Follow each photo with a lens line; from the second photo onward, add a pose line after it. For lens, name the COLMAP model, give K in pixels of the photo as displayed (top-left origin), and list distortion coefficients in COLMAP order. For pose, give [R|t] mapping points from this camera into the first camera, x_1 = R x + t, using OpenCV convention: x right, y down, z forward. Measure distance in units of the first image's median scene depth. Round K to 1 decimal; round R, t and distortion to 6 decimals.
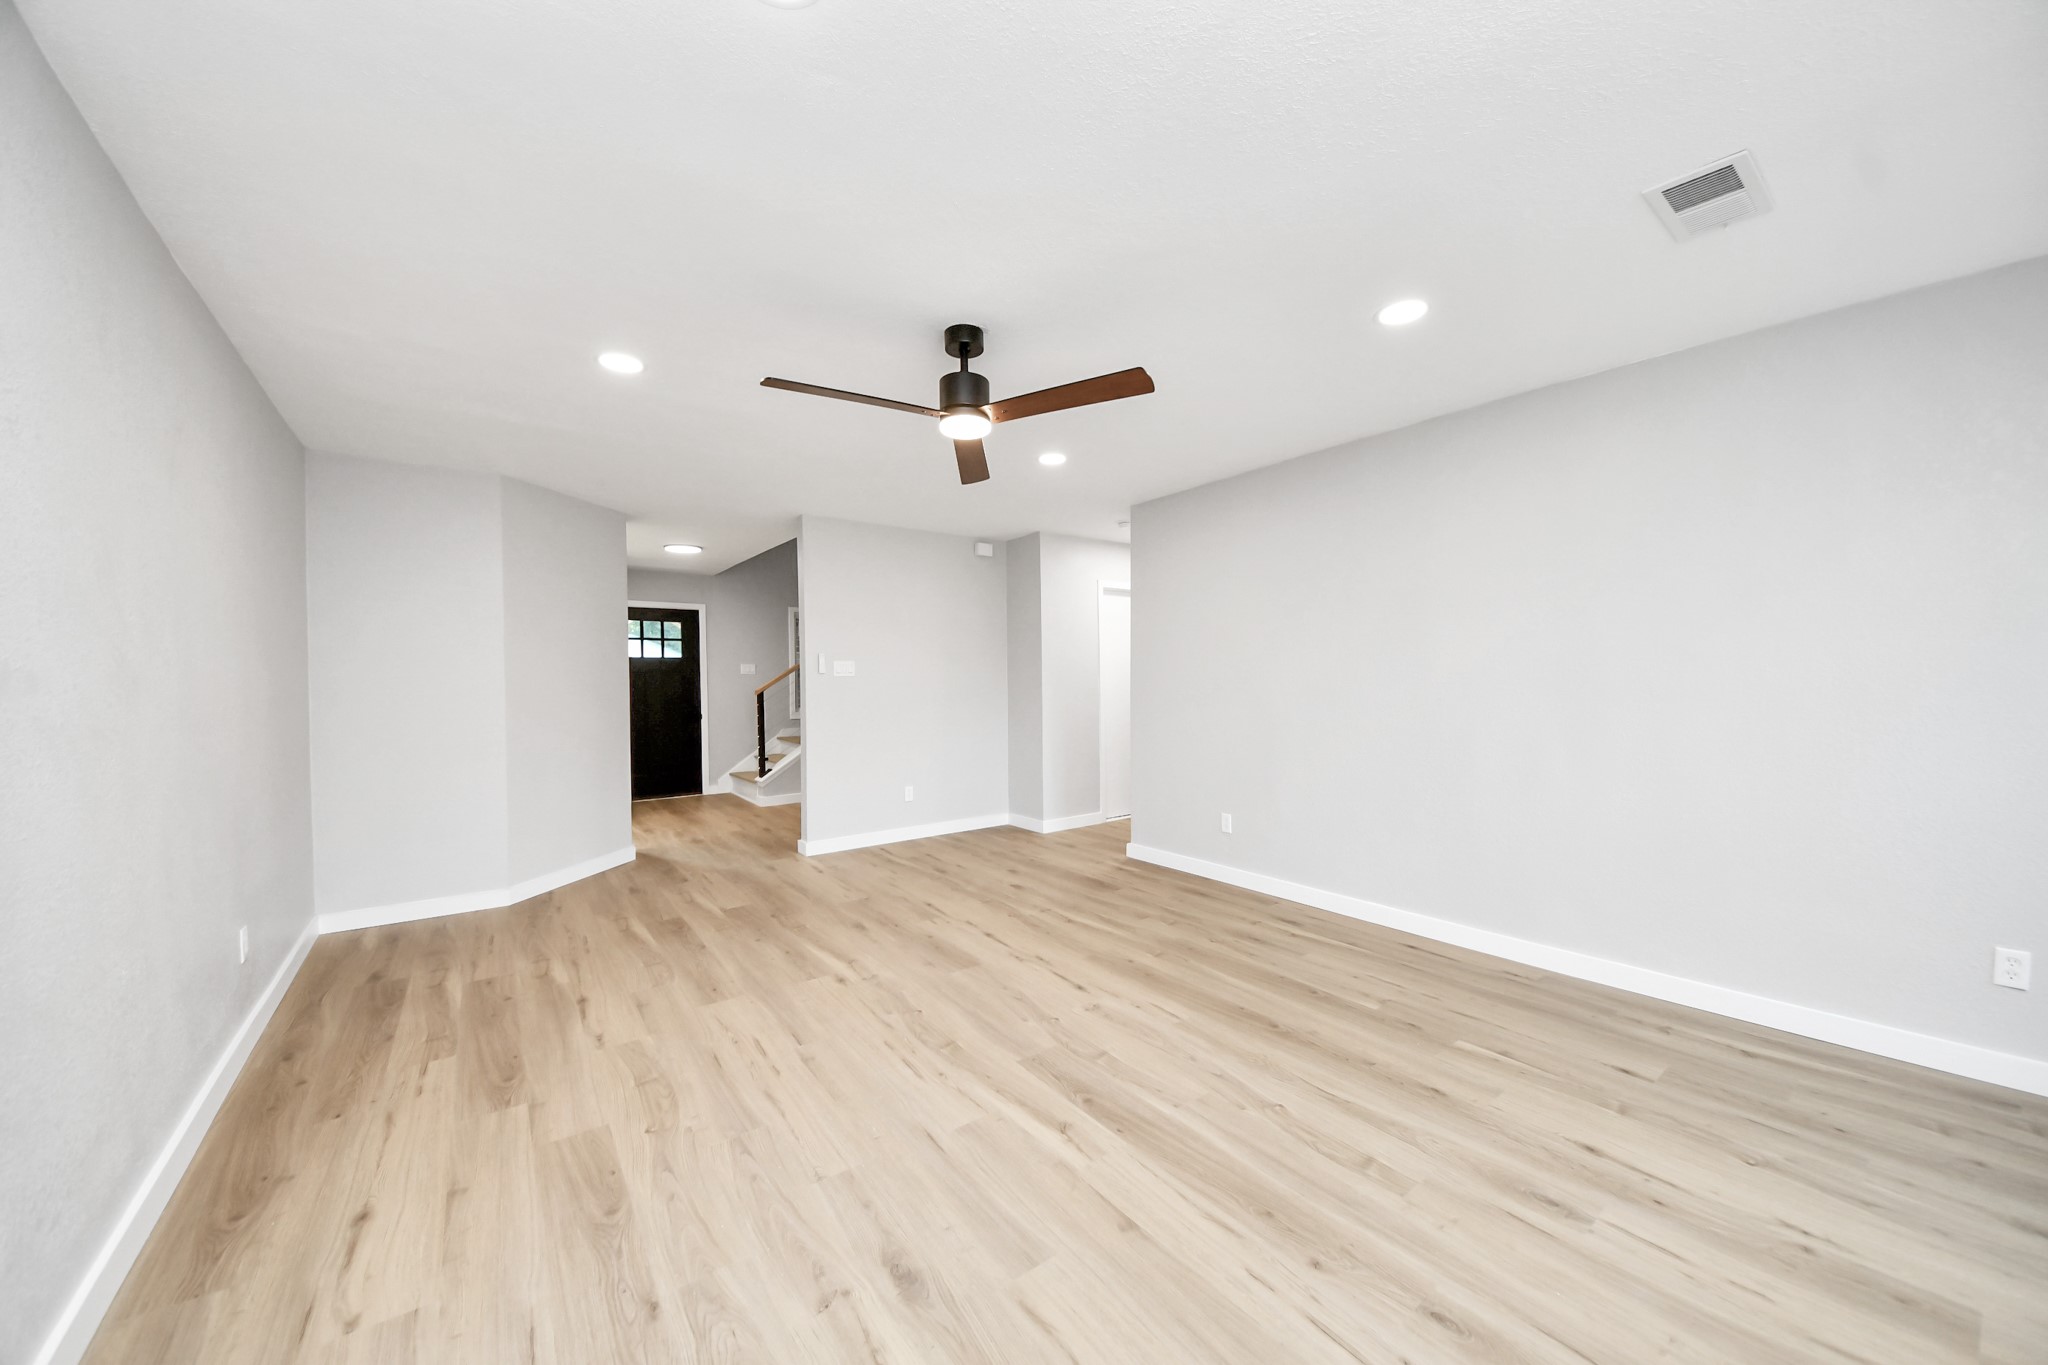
lens RADIAL K [[759.8, 0, 1024.8], [0, 759.8, 689.2], [0, 0, 1]] dist [0.036189, -0.023934]
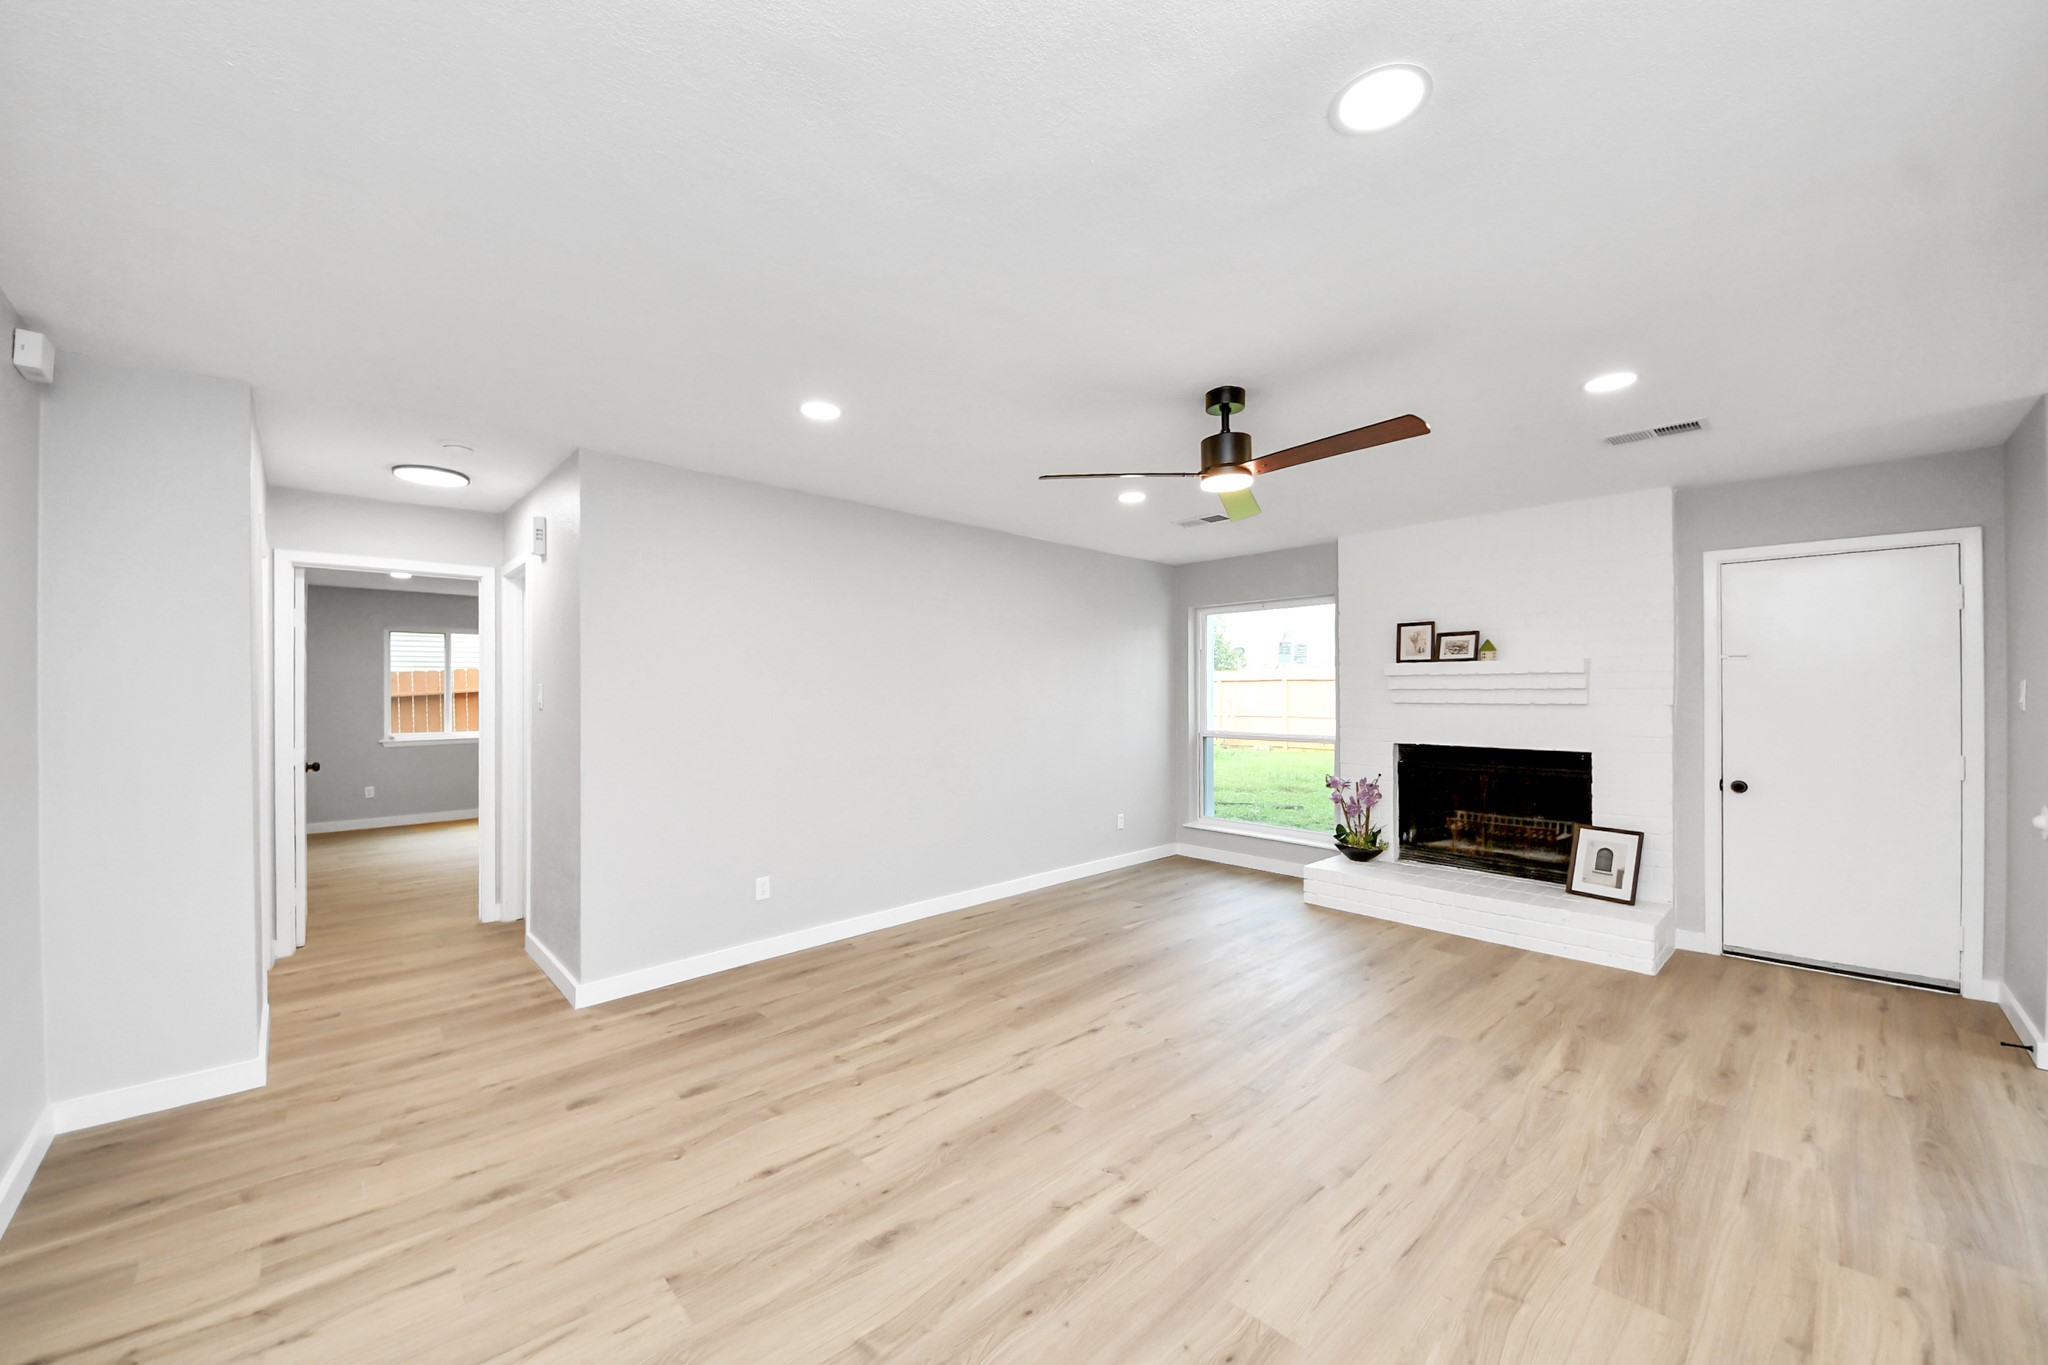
lens RADIAL K [[772.1, 0, 1024.0], [0, 772.1, 682.5], [0, 0, 1]] dist [0.017145, -0.012020]
pose [[-0.141752, 0.013024, 0.989817, -0.894608], [0.017638, 0.999788, -0.010629, -0.052516], [-0.989745, 0.015952, -0.141952, 1.193440]]
